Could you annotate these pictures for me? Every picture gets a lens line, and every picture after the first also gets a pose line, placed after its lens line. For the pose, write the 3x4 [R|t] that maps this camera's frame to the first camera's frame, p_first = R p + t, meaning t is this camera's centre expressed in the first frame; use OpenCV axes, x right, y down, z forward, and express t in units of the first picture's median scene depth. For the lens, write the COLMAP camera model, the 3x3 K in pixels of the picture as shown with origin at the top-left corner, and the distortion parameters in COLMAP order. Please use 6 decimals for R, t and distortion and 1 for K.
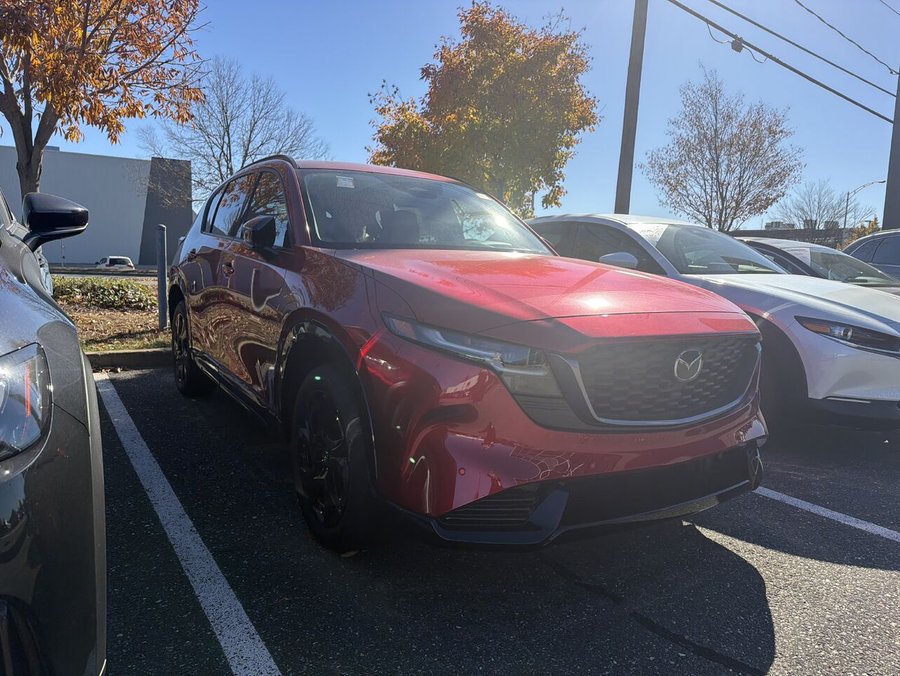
lens RADIAL K [[673.5, 0, 452.2], [0, 673.5, 338.5], [0, 0, 1]] dist [0.001362, -0.005820]
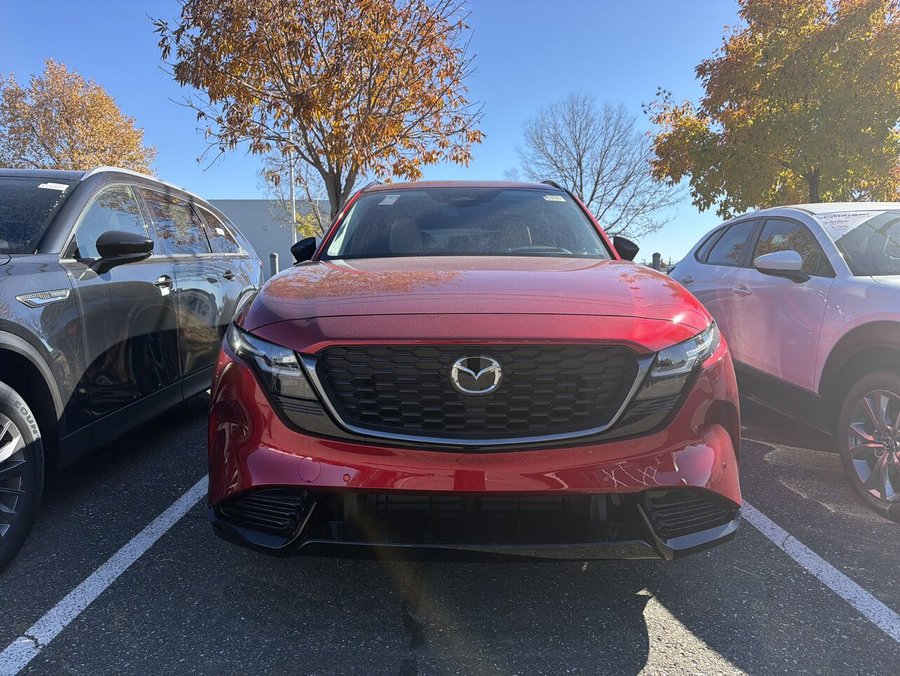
lens RADIAL K [[673.5, 0, 449.9], [0, 673.5, 332.1], [0, 0, 1]] dist [0.001362, -0.005820]
pose [[0.844805, -0.009322, -0.534993, 0.168582], [-0.015648, 0.998990, -0.042117, 0.006213], [0.534845, 0.043952, 0.843806, 0.061923]]
